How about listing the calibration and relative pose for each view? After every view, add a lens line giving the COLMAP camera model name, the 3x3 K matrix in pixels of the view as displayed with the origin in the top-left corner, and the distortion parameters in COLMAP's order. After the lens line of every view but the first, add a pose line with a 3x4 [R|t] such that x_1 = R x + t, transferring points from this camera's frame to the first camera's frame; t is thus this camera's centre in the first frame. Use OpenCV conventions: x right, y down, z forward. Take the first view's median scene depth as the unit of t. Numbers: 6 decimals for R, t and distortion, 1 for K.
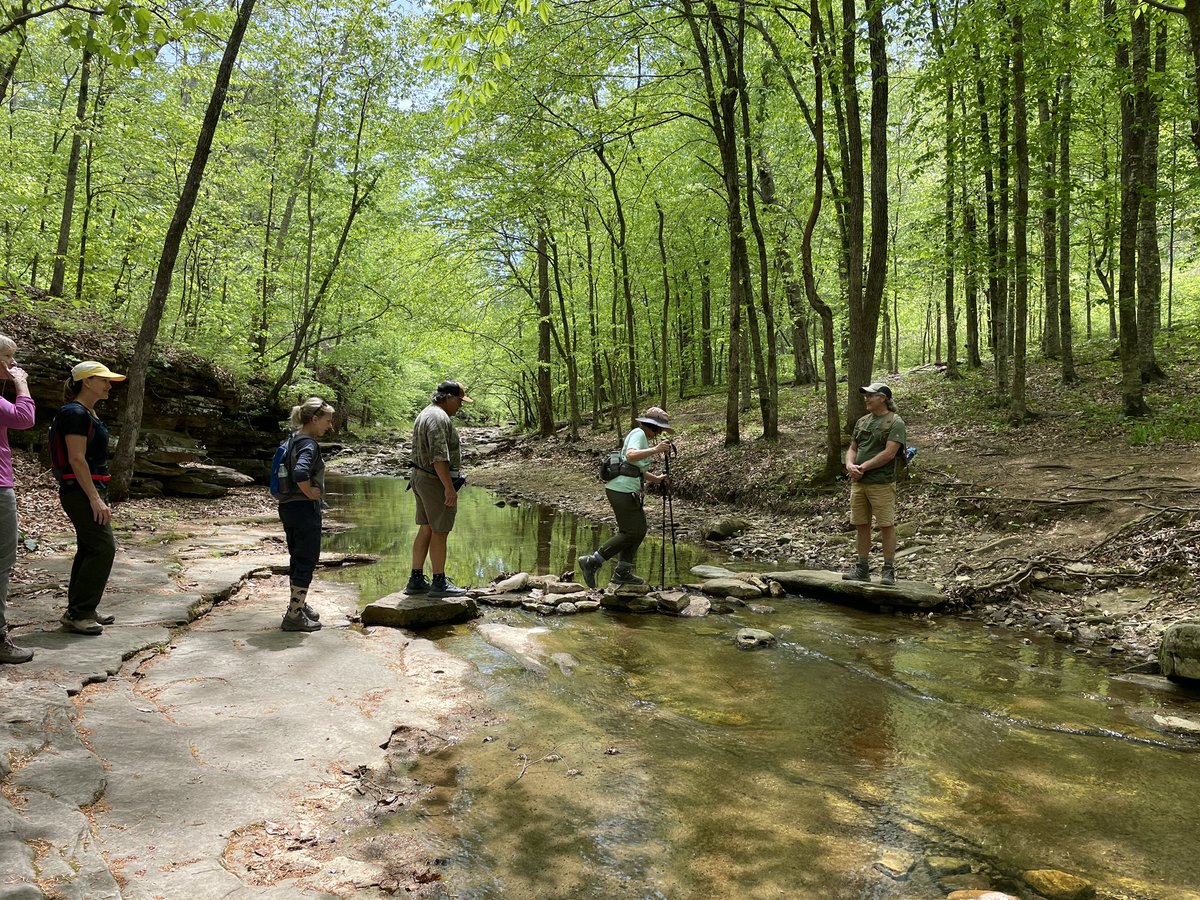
lens RADIAL K [[903.0, 0, 619.0], [0, 903.0, 470.2], [0, 0, 1]] dist [0.096650, -0.116194]
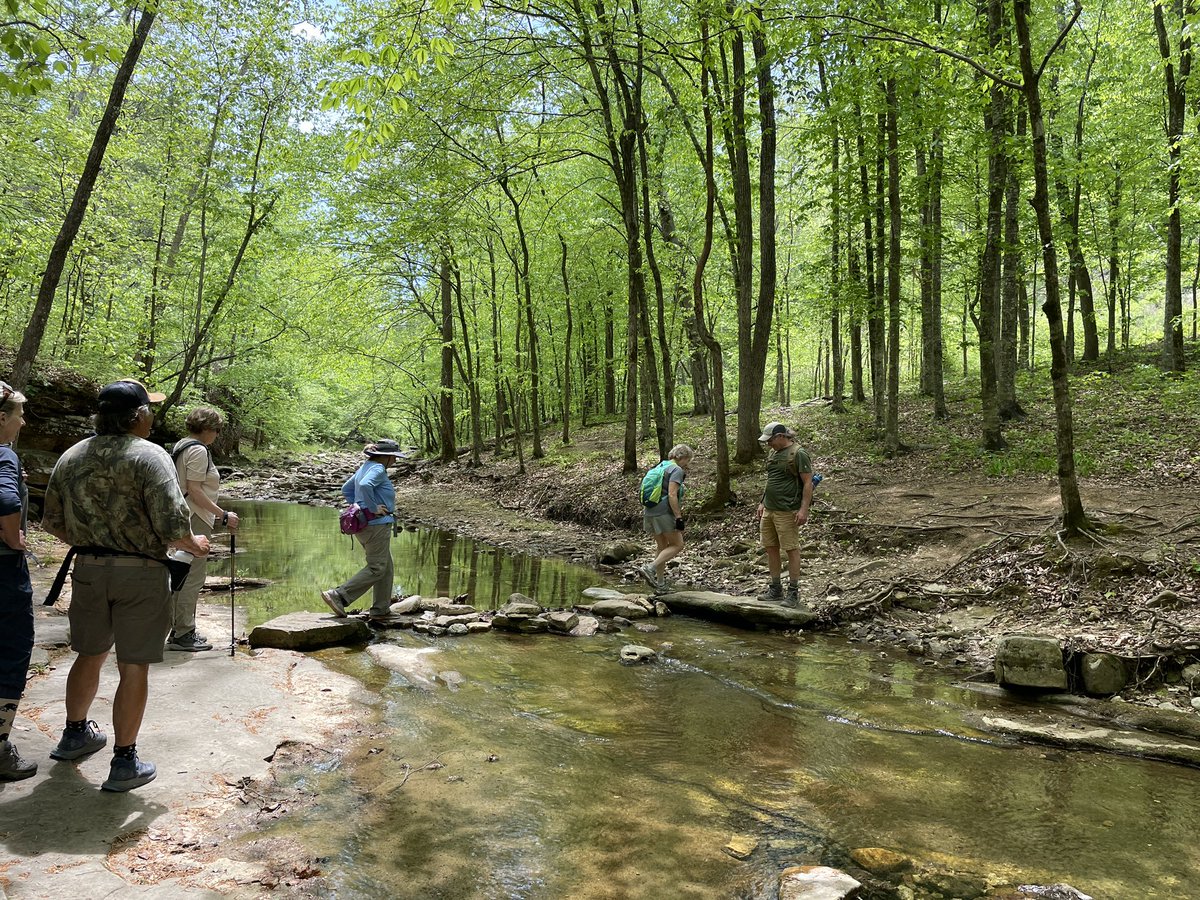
lens RADIAL K [[903.0, 0, 619.0], [0, 903.0, 470.2], [0, 0, 1]] dist [0.096650, -0.116194]
pose [[0.994504, 0.011302, 0.104089, 0.007187], [-0.008189, 0.999508, -0.030284, 0.001154], [-0.104380, 0.029265, 0.994107, -0.023475]]
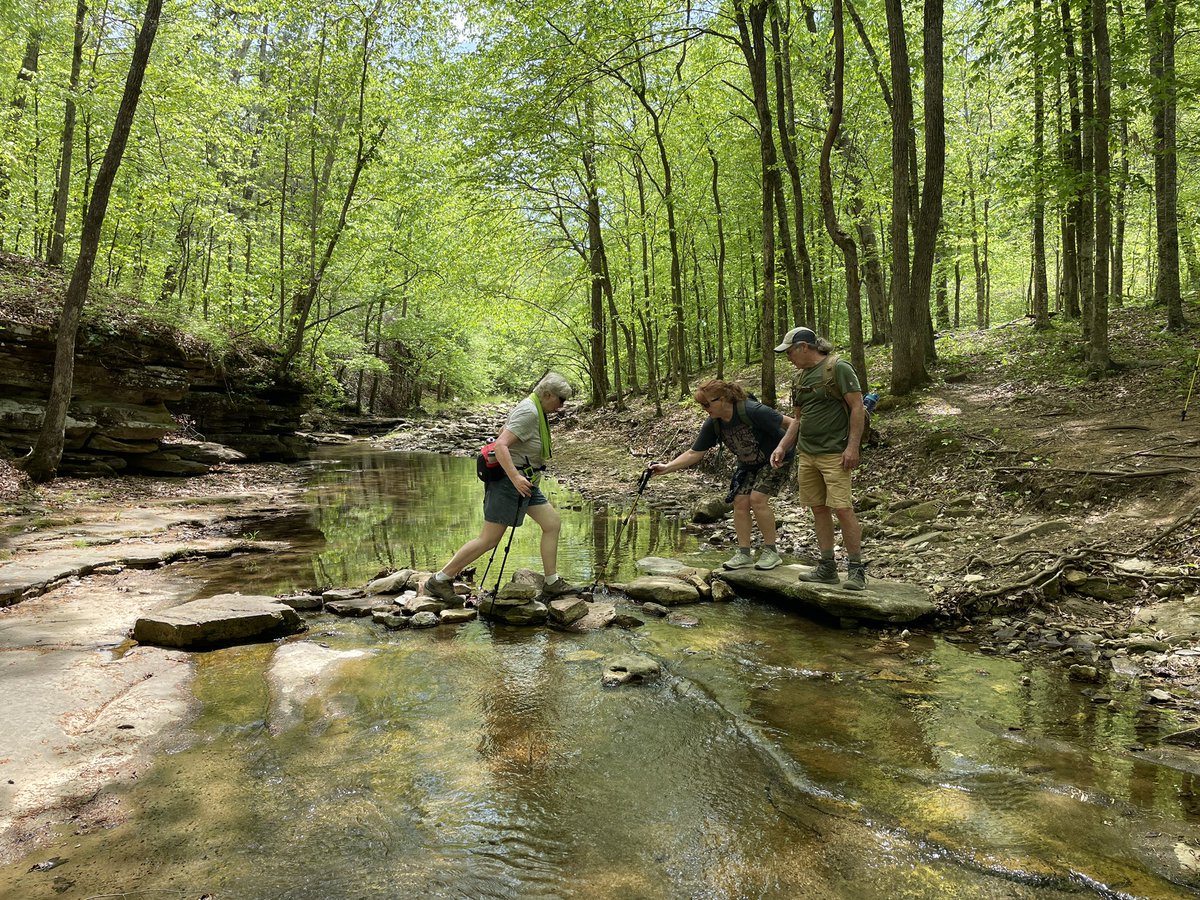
lens RADIAL K [[896.0, 0, 619.6], [0, 896.0, 469.7], [0, 0, 1]] dist [0.089803, -0.112326]
pose [[0.992809, -0.009545, -0.119326, 0.100281], [0.013080, 0.999497, 0.028877, 0.002656], [0.118990, -0.030230, 0.992435, 0.130796]]
